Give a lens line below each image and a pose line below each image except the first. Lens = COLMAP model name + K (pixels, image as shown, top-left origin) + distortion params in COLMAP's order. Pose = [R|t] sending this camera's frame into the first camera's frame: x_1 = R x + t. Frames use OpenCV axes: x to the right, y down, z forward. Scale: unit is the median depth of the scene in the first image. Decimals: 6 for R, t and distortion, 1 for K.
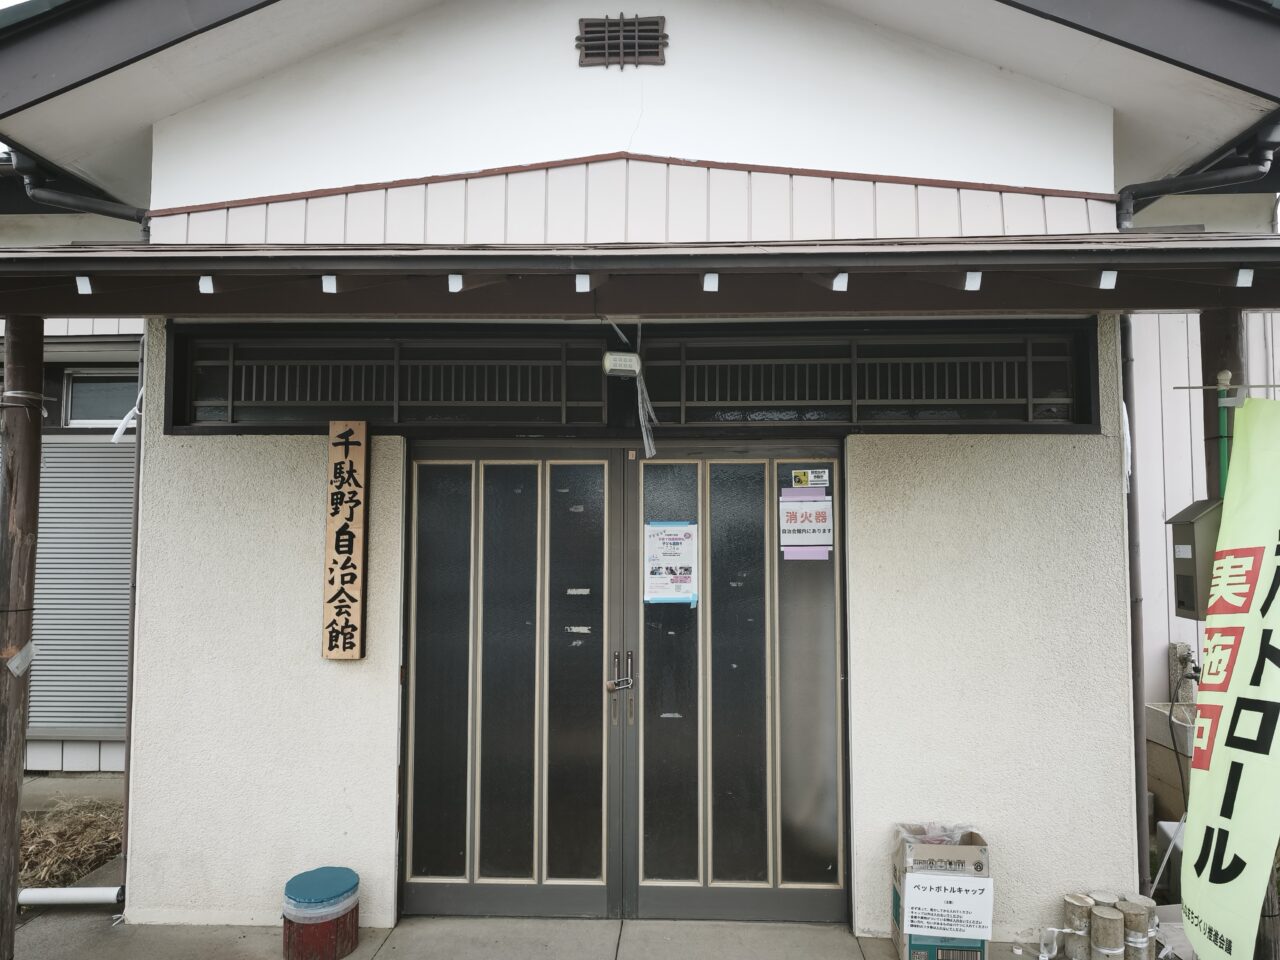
lens RADIAL K [[858.6, 0, 633.2], [0, 858.6, 476.4], [0, 0, 1]] dist [0.020536, -0.002250]
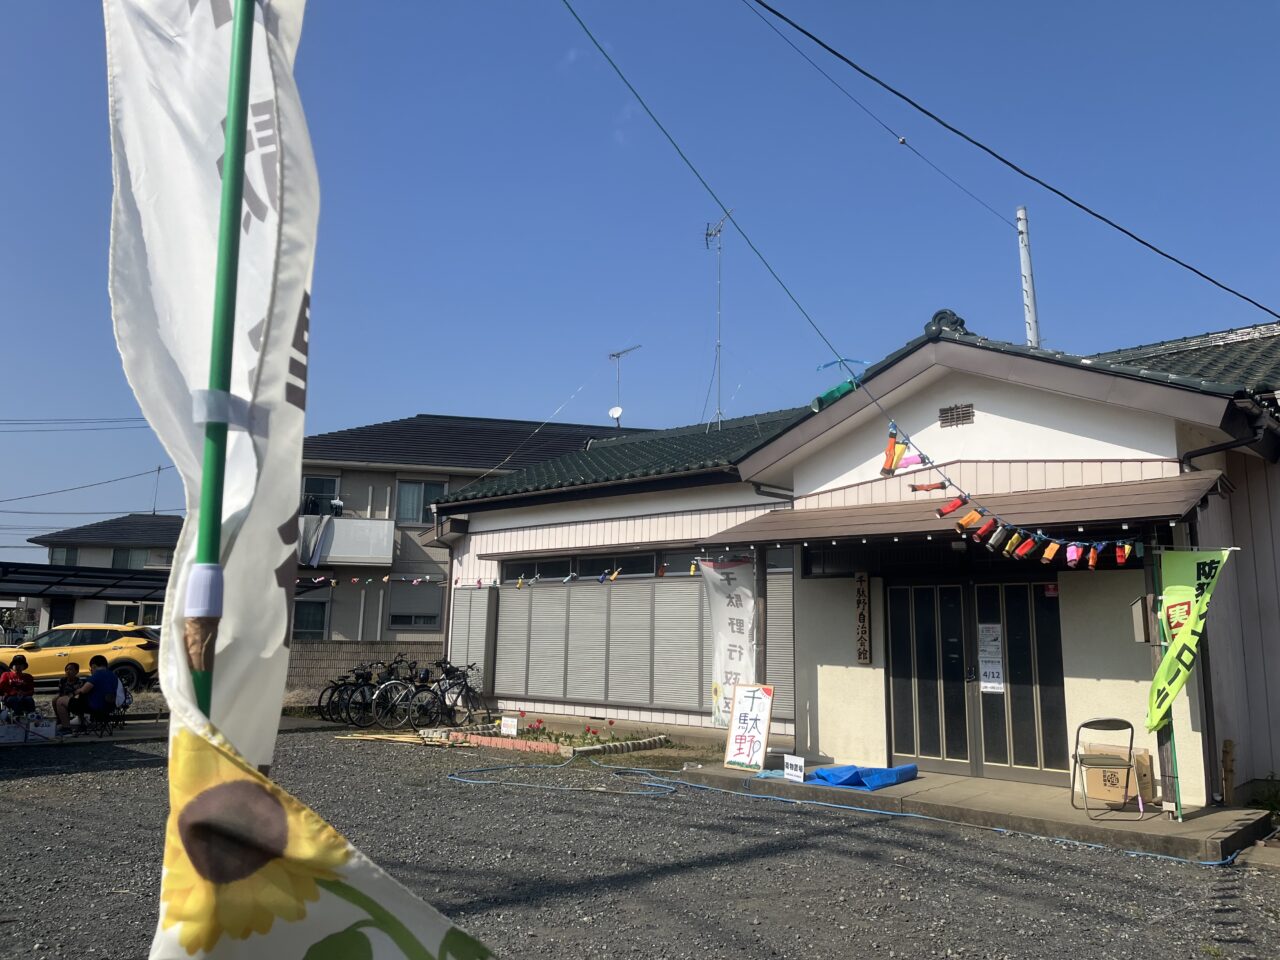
lens RADIAL K [[949.5, 0, 637.5], [0, 949.5, 452.9], [0, 0, 1]] dist [0.003198, -0.000143]
pose [[0.770157, -0.108207, -0.628610, 1.020459], [0.015434, 0.988379, -0.151226, 0.003845], [0.637668, 0.106766, 0.762877, -1.718450]]
